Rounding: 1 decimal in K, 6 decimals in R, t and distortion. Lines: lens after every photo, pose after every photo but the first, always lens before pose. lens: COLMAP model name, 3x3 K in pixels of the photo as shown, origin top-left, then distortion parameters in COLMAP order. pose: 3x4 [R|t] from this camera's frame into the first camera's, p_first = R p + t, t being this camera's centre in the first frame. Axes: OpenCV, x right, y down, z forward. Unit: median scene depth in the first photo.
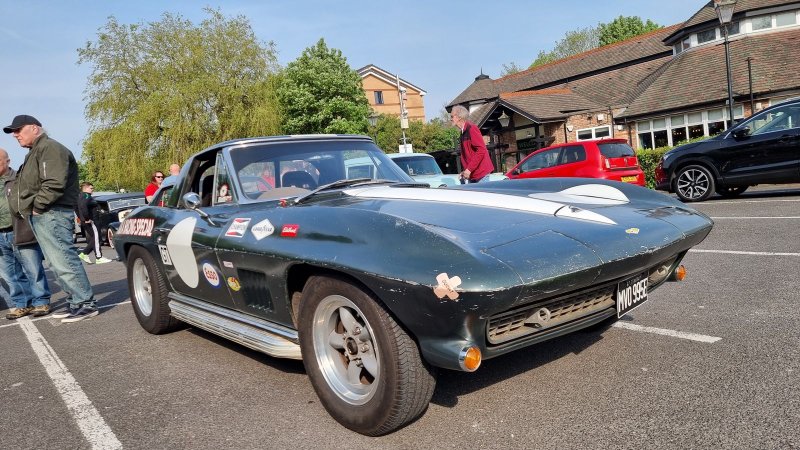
lens RADIAL K [[571.4, 0, 402.1], [0, 571.4, 223.9], [0, 0, 1]] dist [0.057125, -0.031319]
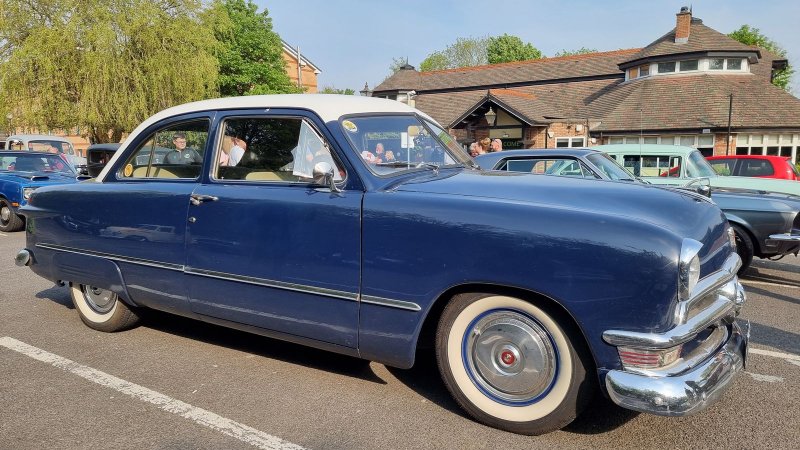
lens RADIAL K [[571.4, 0, 413.9], [0, 571.4, 226.8], [0, 0, 1]] dist [0.057125, -0.031319]
pose [[0.941094, 0.083891, 0.327572, -0.250229], [-0.091268, 0.995800, 0.007185, 0.010314], [-0.325594, -0.036658, 0.944799, 0.115126]]
